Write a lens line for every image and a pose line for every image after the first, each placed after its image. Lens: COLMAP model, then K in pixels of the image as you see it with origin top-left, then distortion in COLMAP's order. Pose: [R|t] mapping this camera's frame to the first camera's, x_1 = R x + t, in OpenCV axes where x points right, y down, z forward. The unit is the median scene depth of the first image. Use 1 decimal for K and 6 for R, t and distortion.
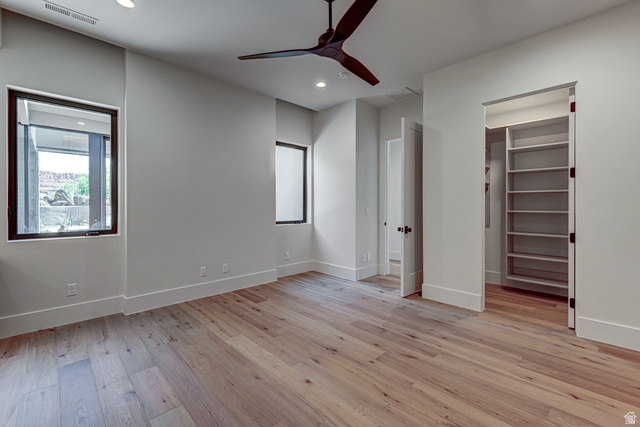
lens RADIAL K [[273.8, 0, 320.9], [0, 273.8, 206.5], [0, 0, 1]] dist [-0.000364, 0.000079]
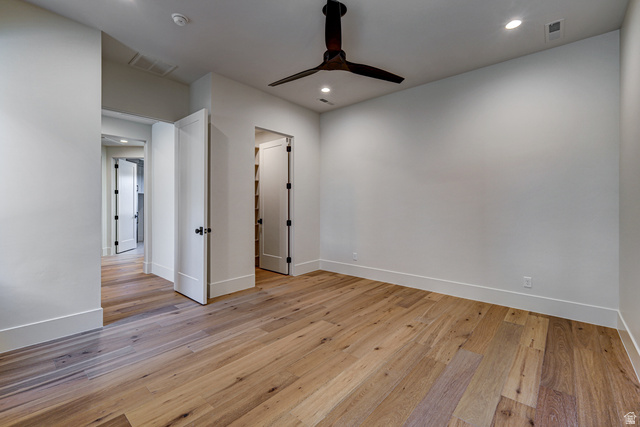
lens RADIAL K [[285.0, 0, 321.4], [0, 285.0, 205.8], [0, 0, 1]] dist [-0.000414, -0.000102]
pose [[-0.082600, -0.004379, 0.996573, -0.815544], [0.002074, 0.999987, 0.004566, 0.007072], [-0.996581, 0.002445, -0.082590, 0.868698]]
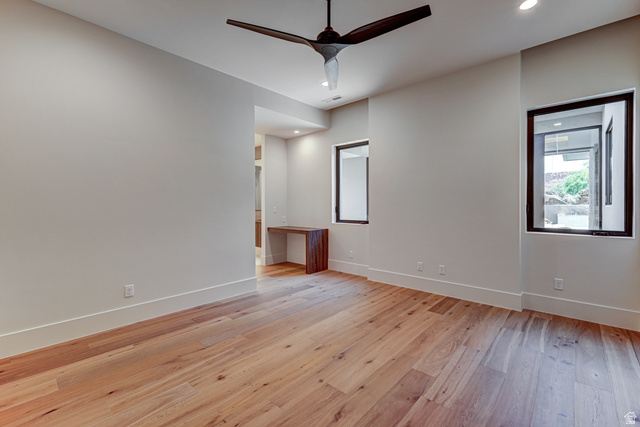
lens RADIAL K [[285.0, 0, 321.4], [0, 285.0, 205.8], [0, 0, 1]] dist [-0.000414, -0.000102]
pose [[0.060229, 0.001439, -0.998184, 0.796894], [-0.000786, 0.999999, 0.001395, 0.006611], [0.998184, 0.000700, 0.060230, 0.691819]]
